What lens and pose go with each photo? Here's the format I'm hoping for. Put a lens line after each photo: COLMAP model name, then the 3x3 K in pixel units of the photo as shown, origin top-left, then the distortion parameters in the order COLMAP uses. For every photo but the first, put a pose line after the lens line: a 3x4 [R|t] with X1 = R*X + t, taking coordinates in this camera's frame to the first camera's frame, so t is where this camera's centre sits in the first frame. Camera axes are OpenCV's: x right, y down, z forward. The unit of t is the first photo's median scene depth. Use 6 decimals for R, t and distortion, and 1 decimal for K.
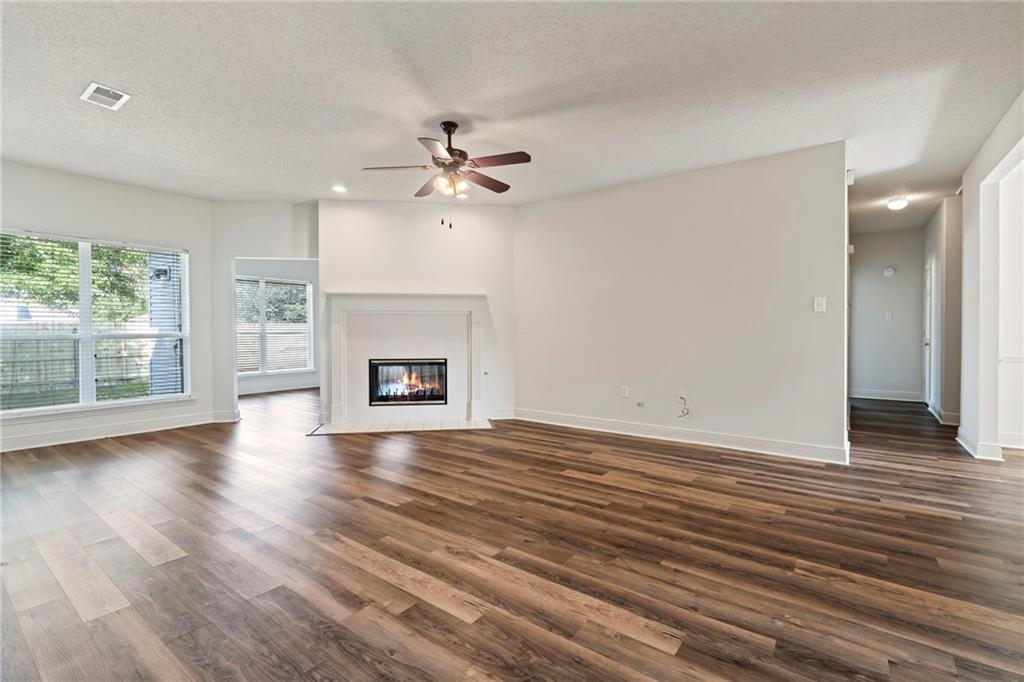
lens RADIAL K [[460.6, 0, 516.5], [0, 460.6, 333.6], [0, 0, 1]] dist [-0.003837, 0.000174]
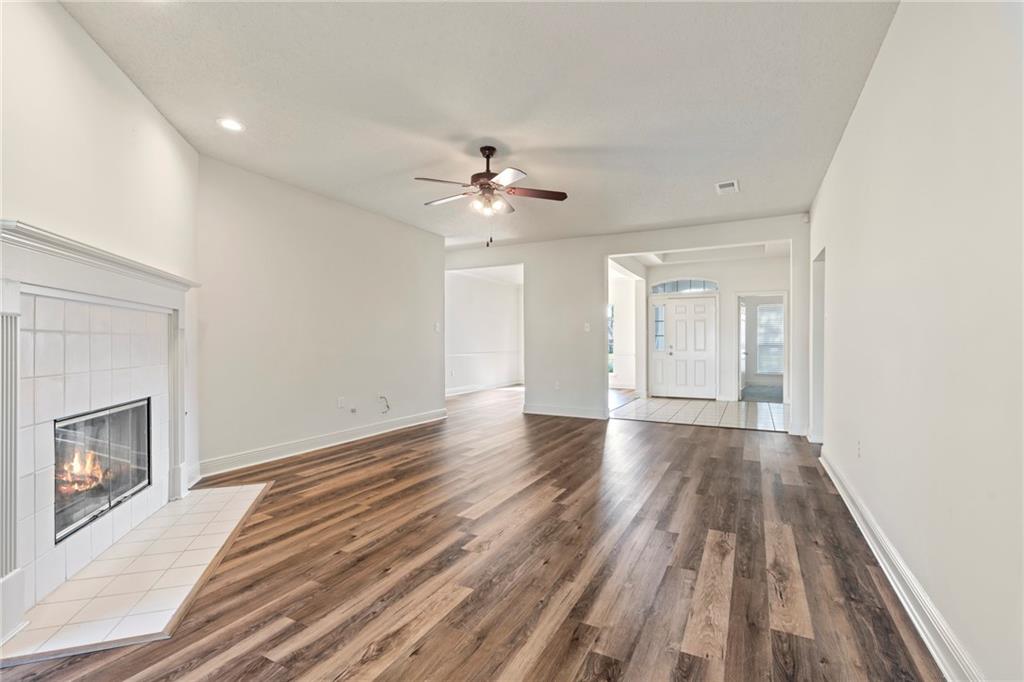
lens RADIAL K [[456.8, 0, 512.0], [0, 456.8, 341.0], [0, 0, 1]] dist [-0.001542, 0.000158]
pose [[-0.151822, 0.001592, 0.988407, -1.158601], [0.006682, 0.999978, -0.000584, -0.010590], [-0.988385, 0.006516, -0.151829, 1.074185]]
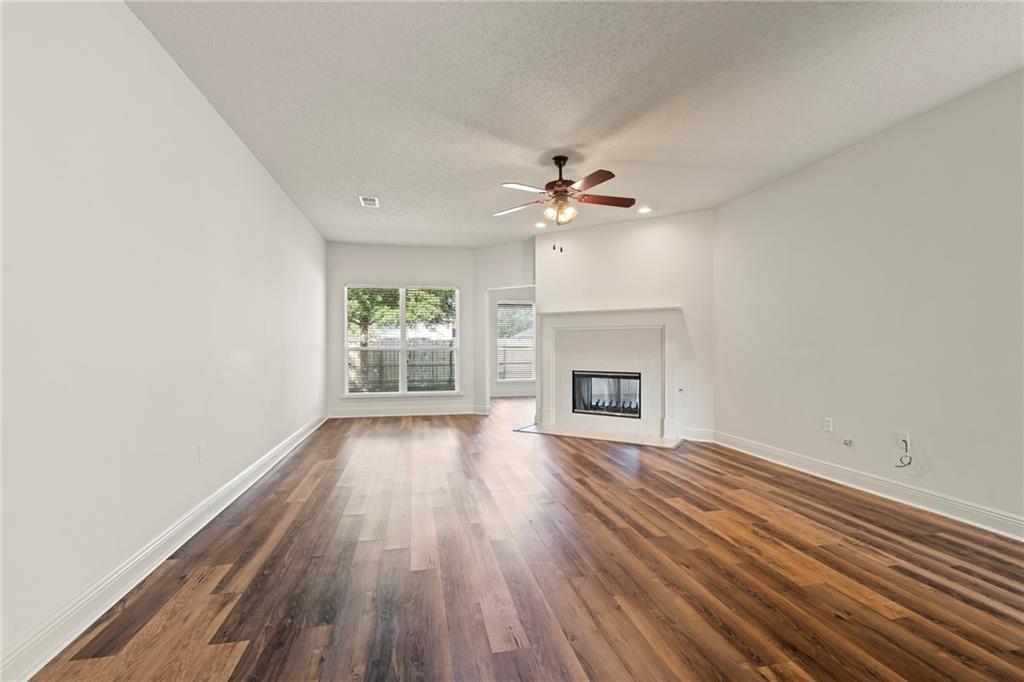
lens RADIAL K [[456.8, 0, 512.0], [0, 456.8, 341.0], [0, 0, 1]] dist [-0.001542, 0.000158]
pose [[0.752212, -0.006371, -0.658890, 0.471524], [-0.003930, 0.999892, -0.014155, -0.000389], [0.658909, 0.013237, 0.752106, 0.102499]]
